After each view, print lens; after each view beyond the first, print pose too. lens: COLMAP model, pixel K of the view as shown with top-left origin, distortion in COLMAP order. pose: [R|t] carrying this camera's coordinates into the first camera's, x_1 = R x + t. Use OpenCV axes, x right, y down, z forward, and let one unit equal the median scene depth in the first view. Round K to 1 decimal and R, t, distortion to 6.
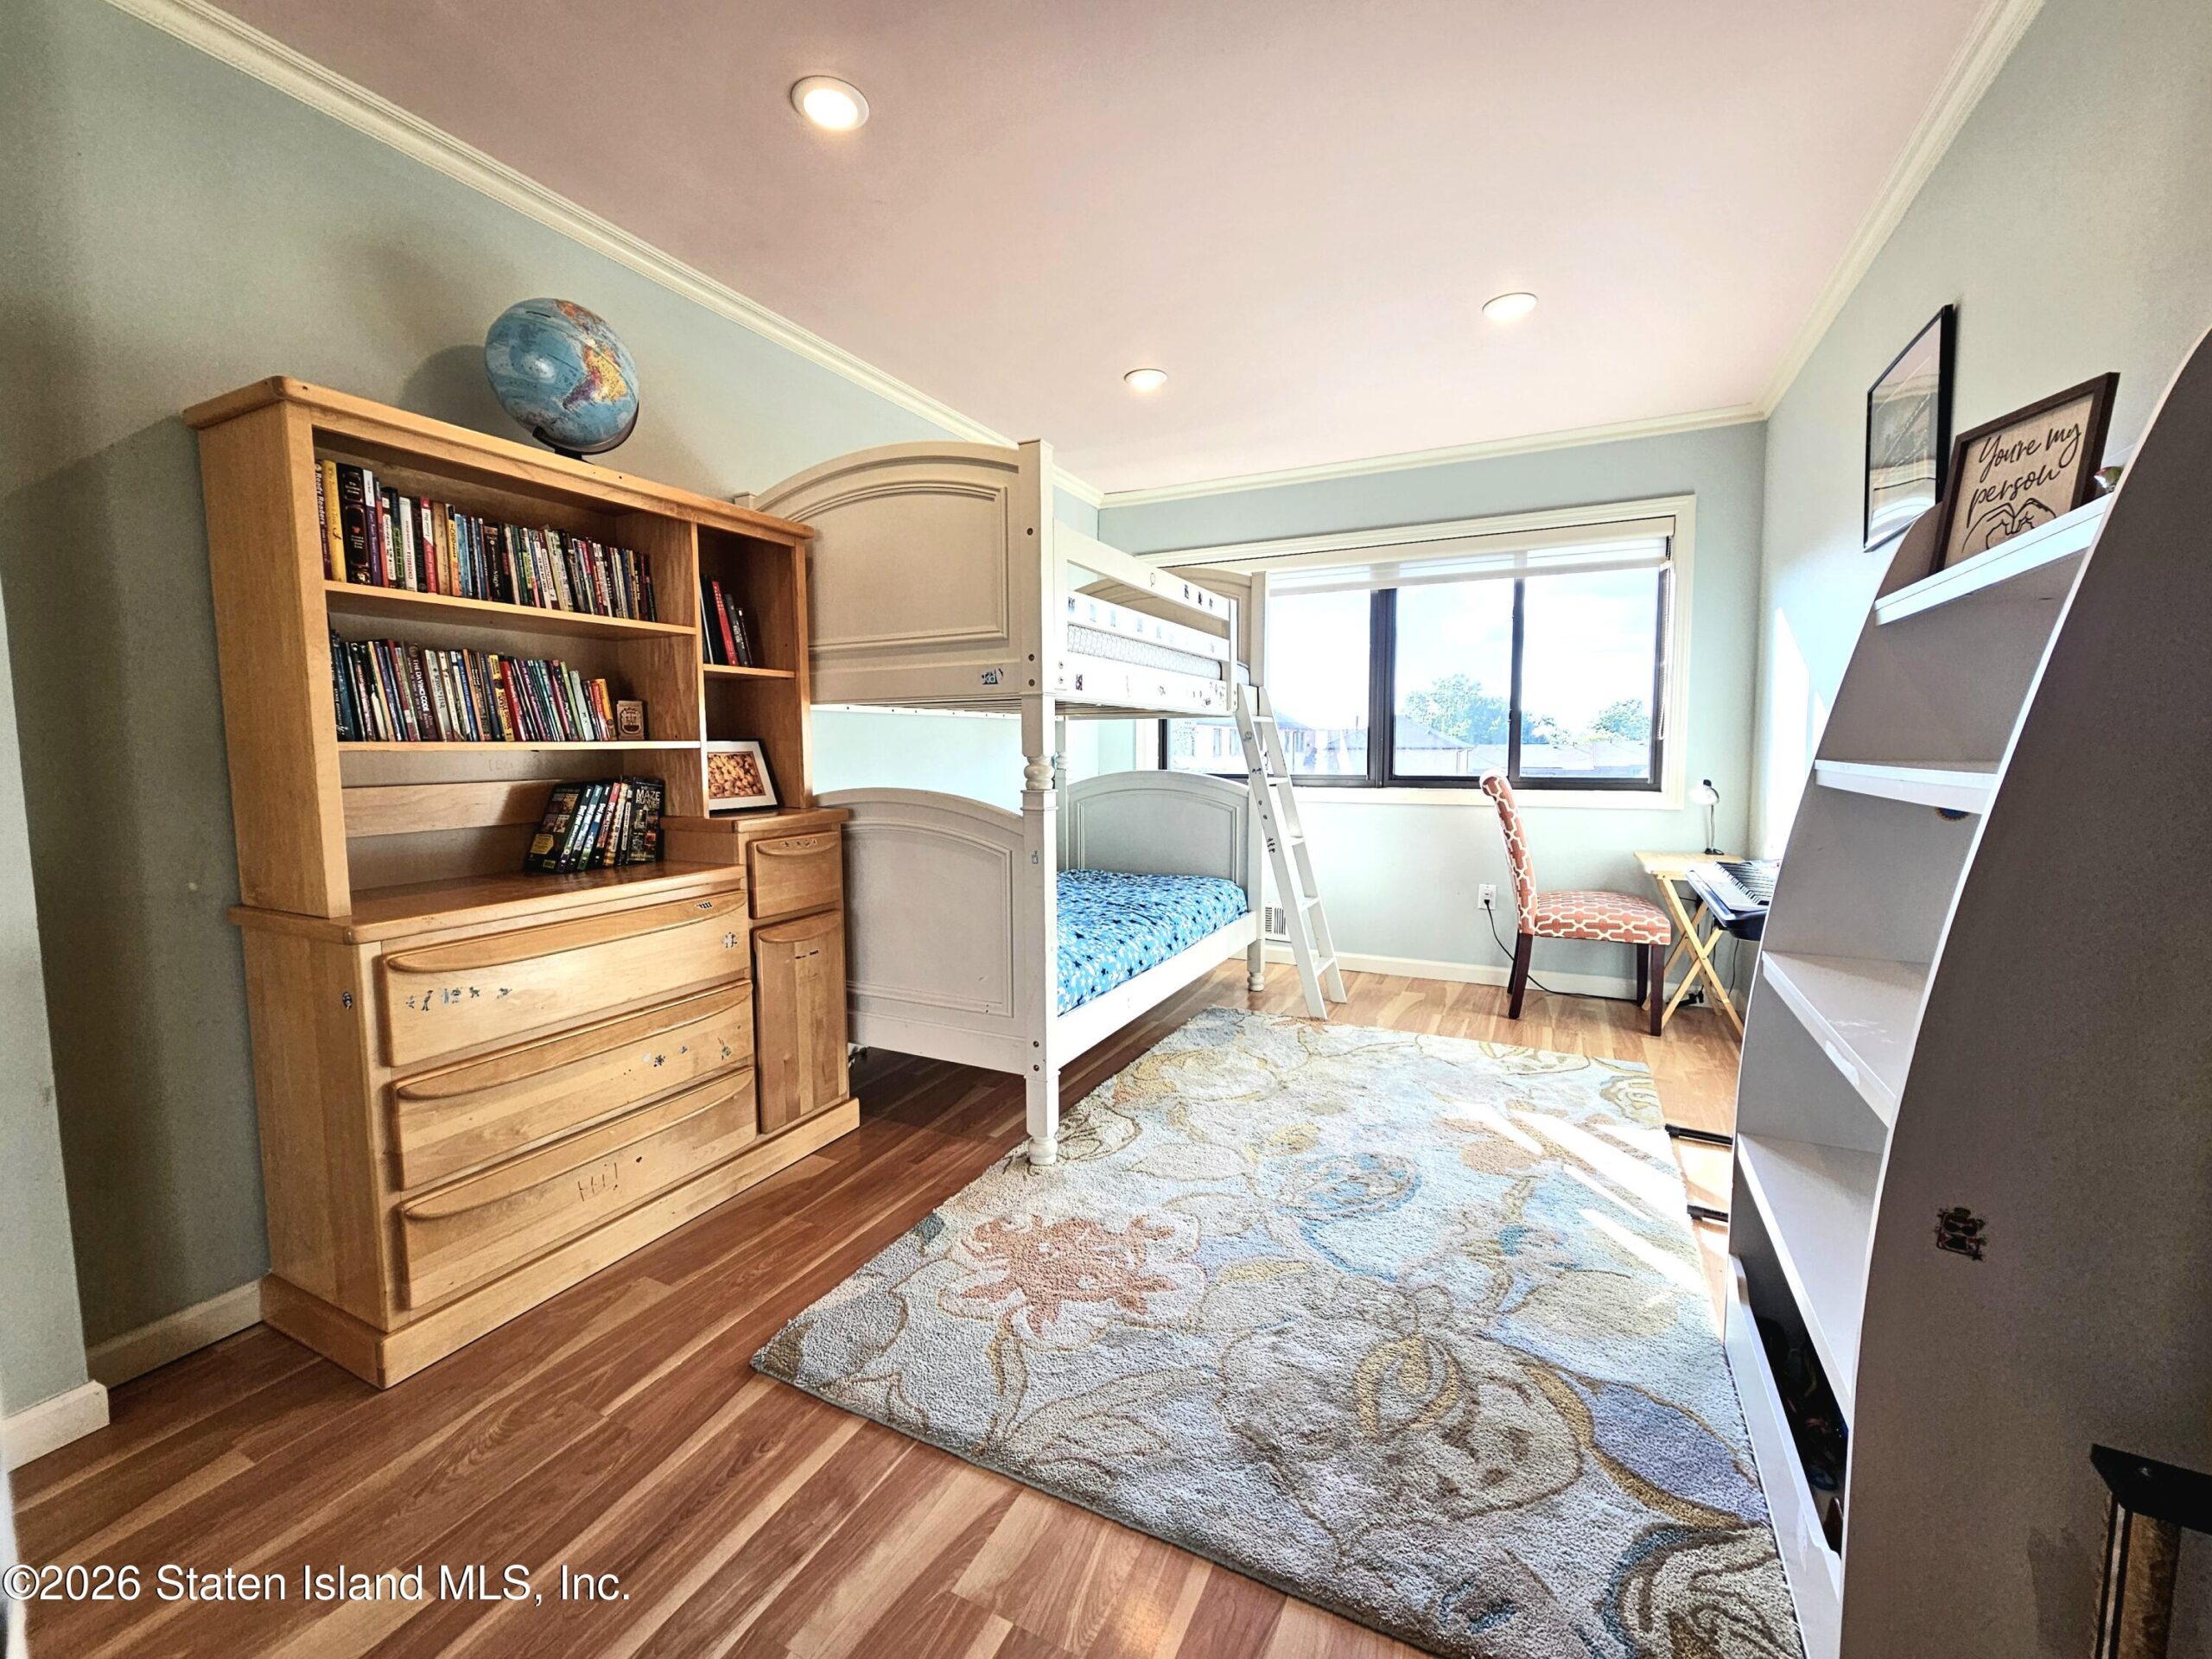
lens RADIAL K [[911.6, 0, 1095.4], [0, 911.6, 823.7], [0, 0, 1]] dist [0.004059, -0.001687]
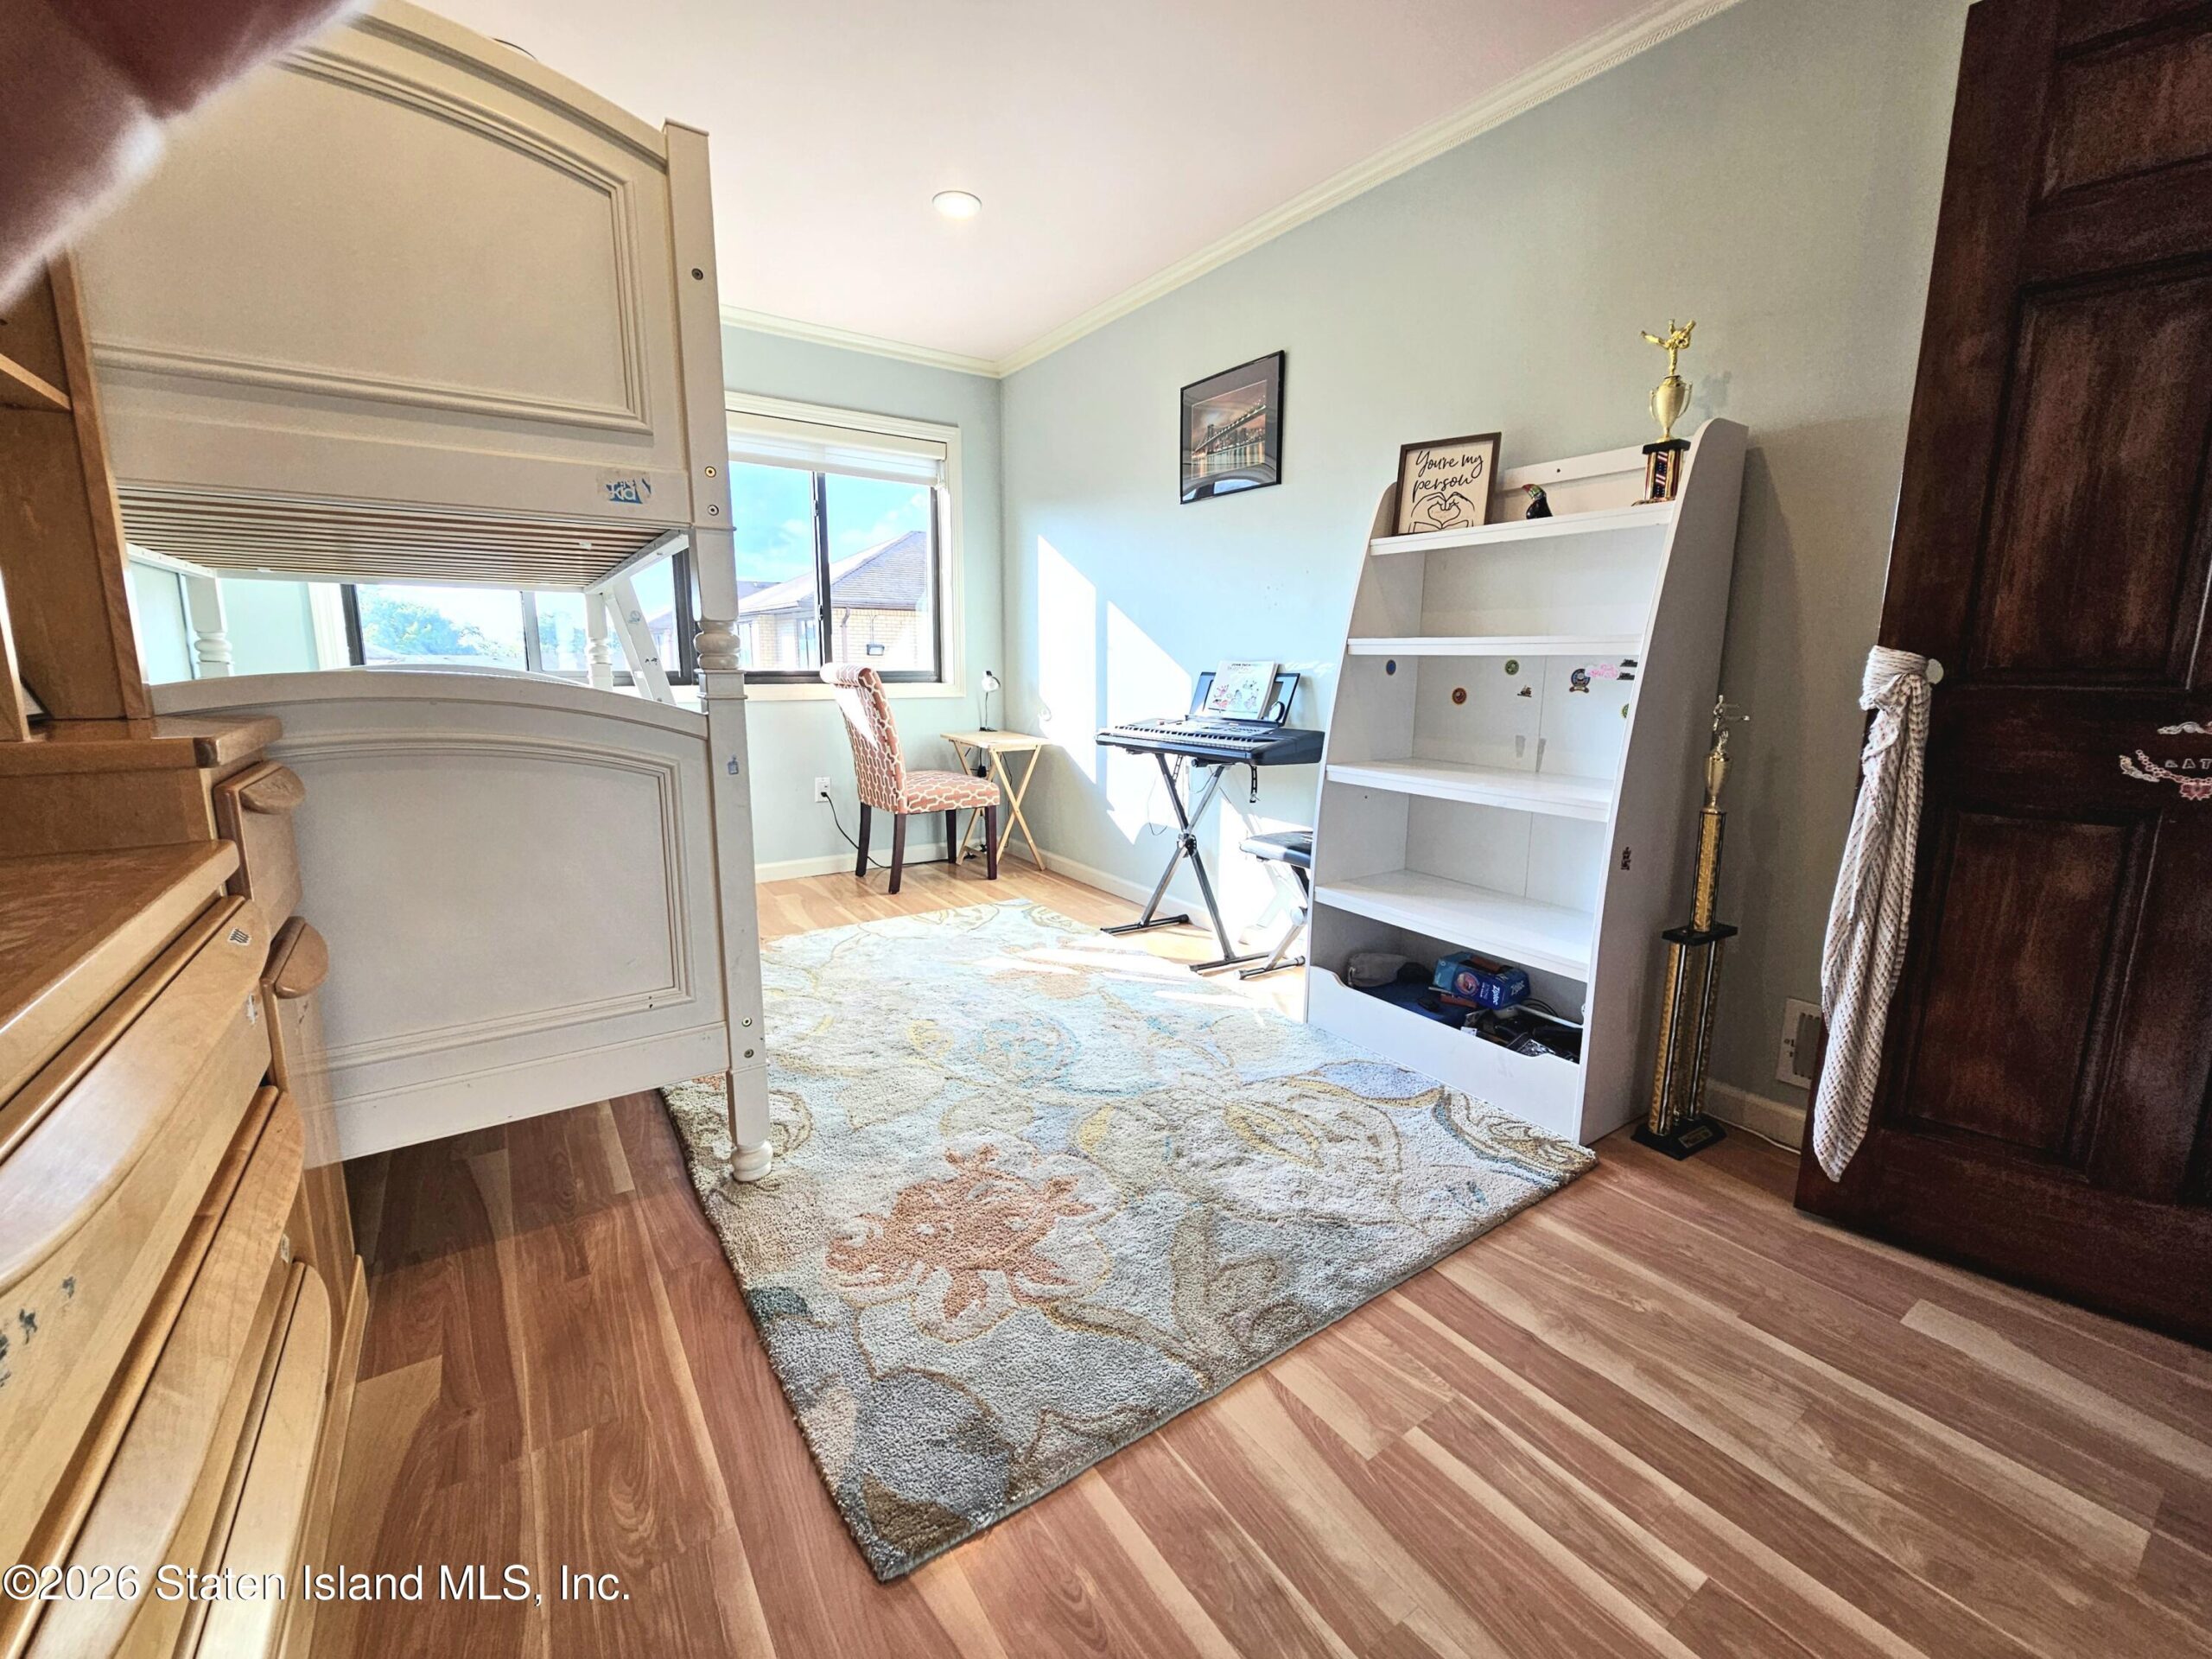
lens RADIAL K [[911.6, 0, 1098.7], [0, 911.6, 820.9], [0, 0, 1]] dist [0.004059, -0.001687]
pose [[0.481351, -0.144130, 0.864597, -0.542131], [0.065358, 0.989544, 0.128573, 0.007231], [-0.874088, -0.005381, 0.485738, 0.403234]]
